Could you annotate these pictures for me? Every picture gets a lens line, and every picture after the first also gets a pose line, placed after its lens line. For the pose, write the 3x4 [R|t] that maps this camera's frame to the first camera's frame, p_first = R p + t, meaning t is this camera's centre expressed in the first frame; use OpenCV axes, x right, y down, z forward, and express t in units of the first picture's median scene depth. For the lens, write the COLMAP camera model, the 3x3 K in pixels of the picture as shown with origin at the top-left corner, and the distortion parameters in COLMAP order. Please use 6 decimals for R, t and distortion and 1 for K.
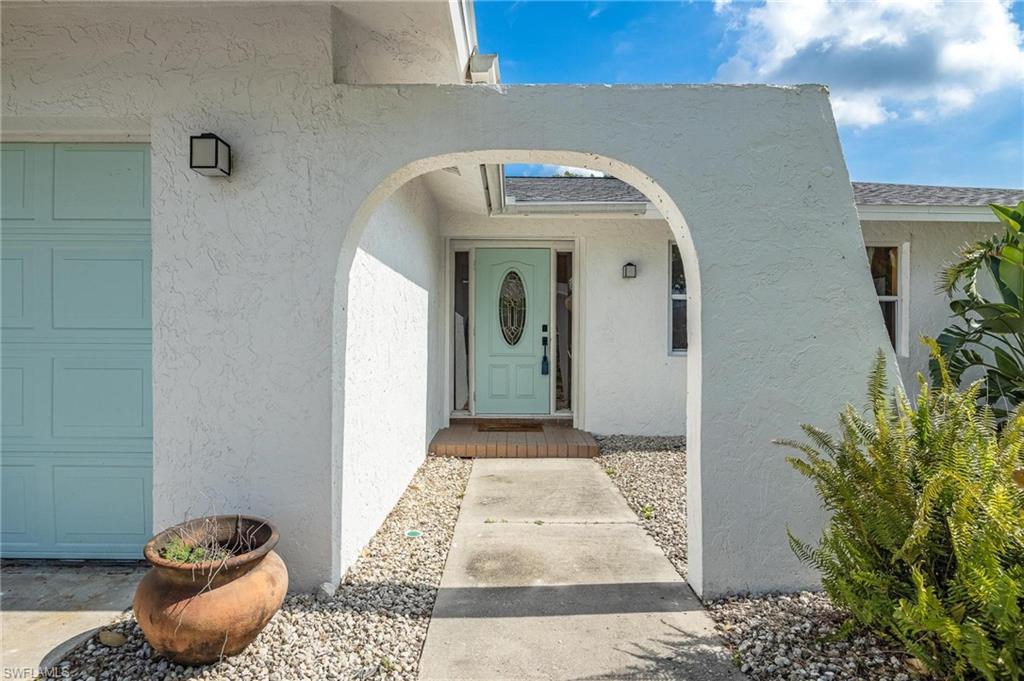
lens RADIAL K [[591.6, 0, 512.0], [0, 591.6, 340.5], [0, 0, 1]] dist [-0.000909, -0.000282]
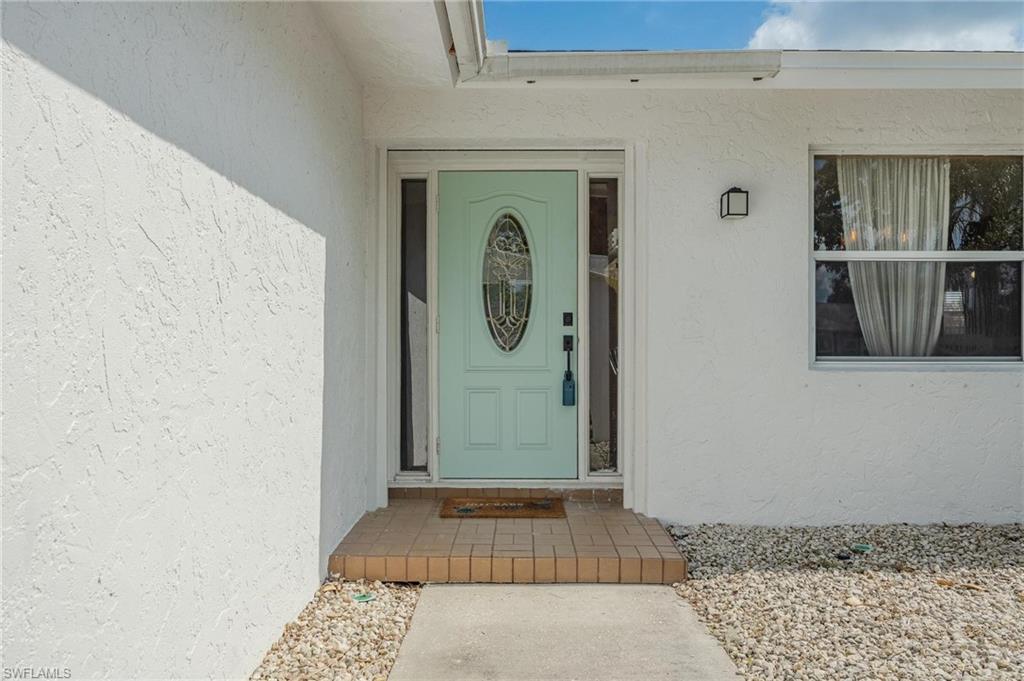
lens RADIAL K [[733.6, 0, 509.4], [0, 733.6, 355.0], [0, 0, 1]] dist [0.002018, 0.000567]
pose [[0.999861, -0.004548, -0.016070, 0.013463], [0.004622, 0.999979, 0.004579, 0.008920], [0.016049, -0.004653, 0.999860, 0.346701]]
